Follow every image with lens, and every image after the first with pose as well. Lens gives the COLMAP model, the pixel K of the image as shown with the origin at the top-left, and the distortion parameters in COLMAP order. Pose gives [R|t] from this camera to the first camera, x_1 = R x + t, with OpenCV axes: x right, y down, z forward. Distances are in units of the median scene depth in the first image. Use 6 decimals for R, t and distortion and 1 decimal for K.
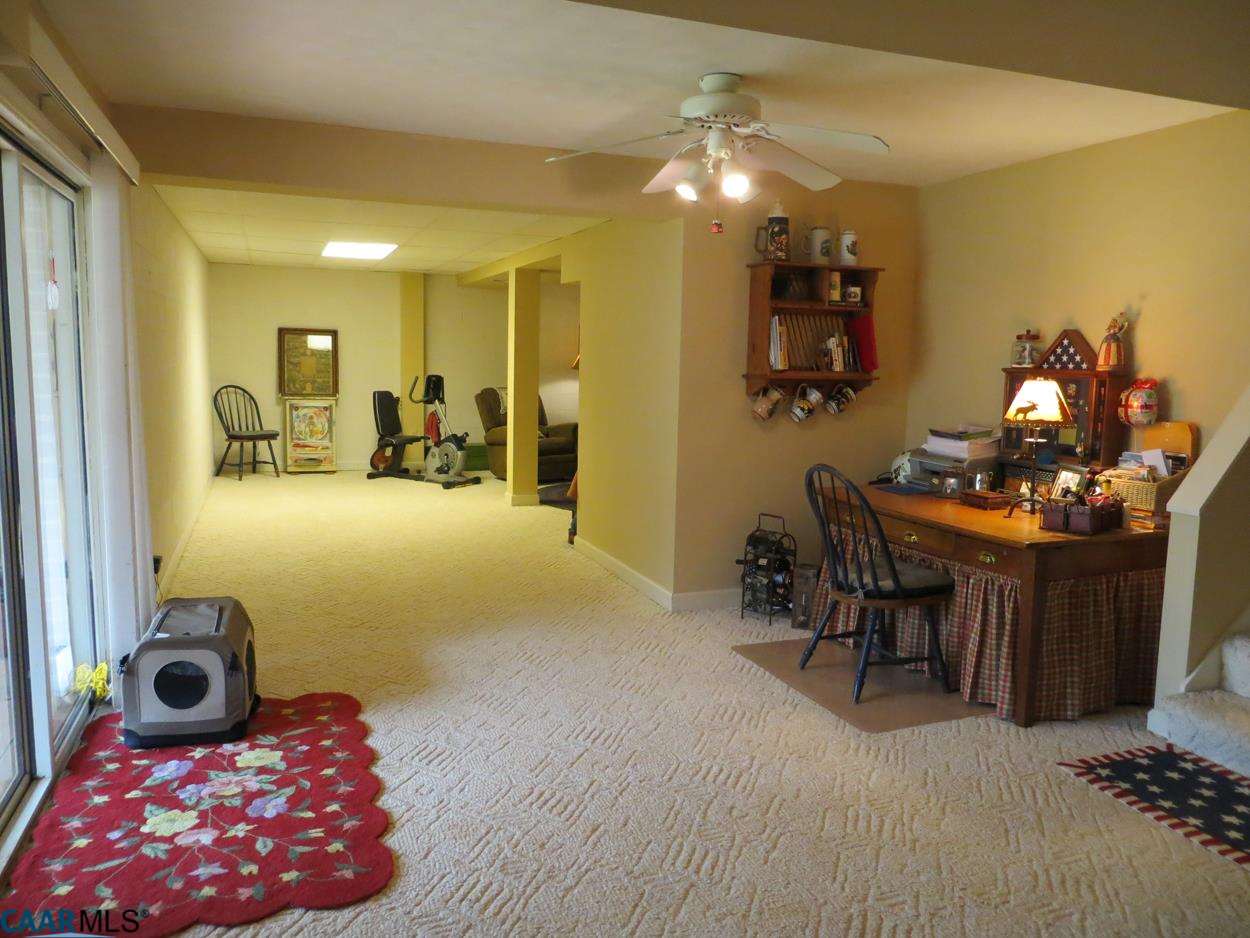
lens RADIAL K [[926.9, 0, 626.4], [0, 926.9, 466.1], [0, 0, 1]] dist [-0.031814, 0.010903]
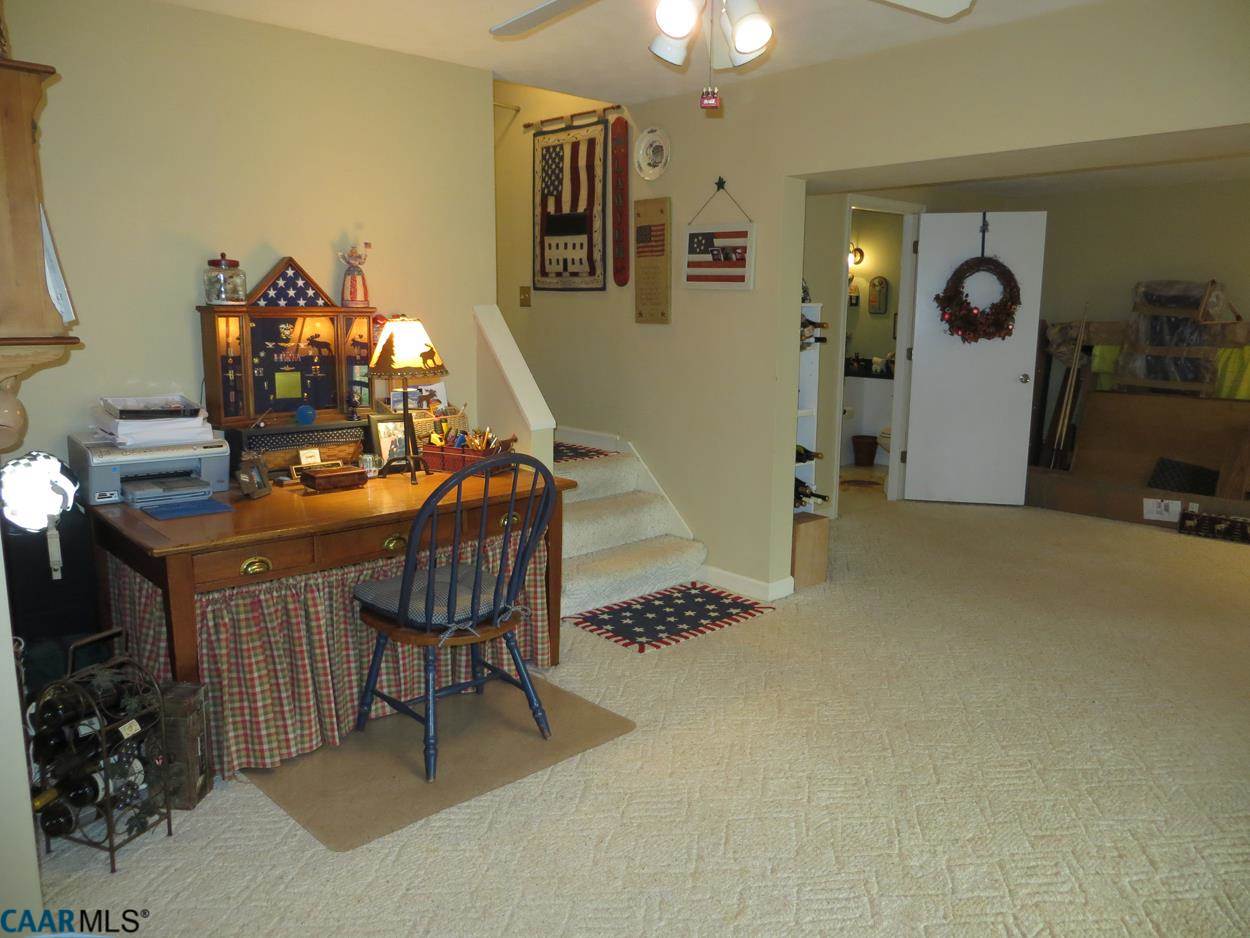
lens RADIAL K [[926.9, 0, 626.9], [0, 926.9, 472.7], [0, 0, 1]] dist [-0.031814, 0.010903]
pose [[-0.373984, -0.177487, 0.910293, -0.548685], [0.098508, 0.968363, 0.229281, -0.163524], [-0.922189, 0.175419, -0.344668, 1.402800]]
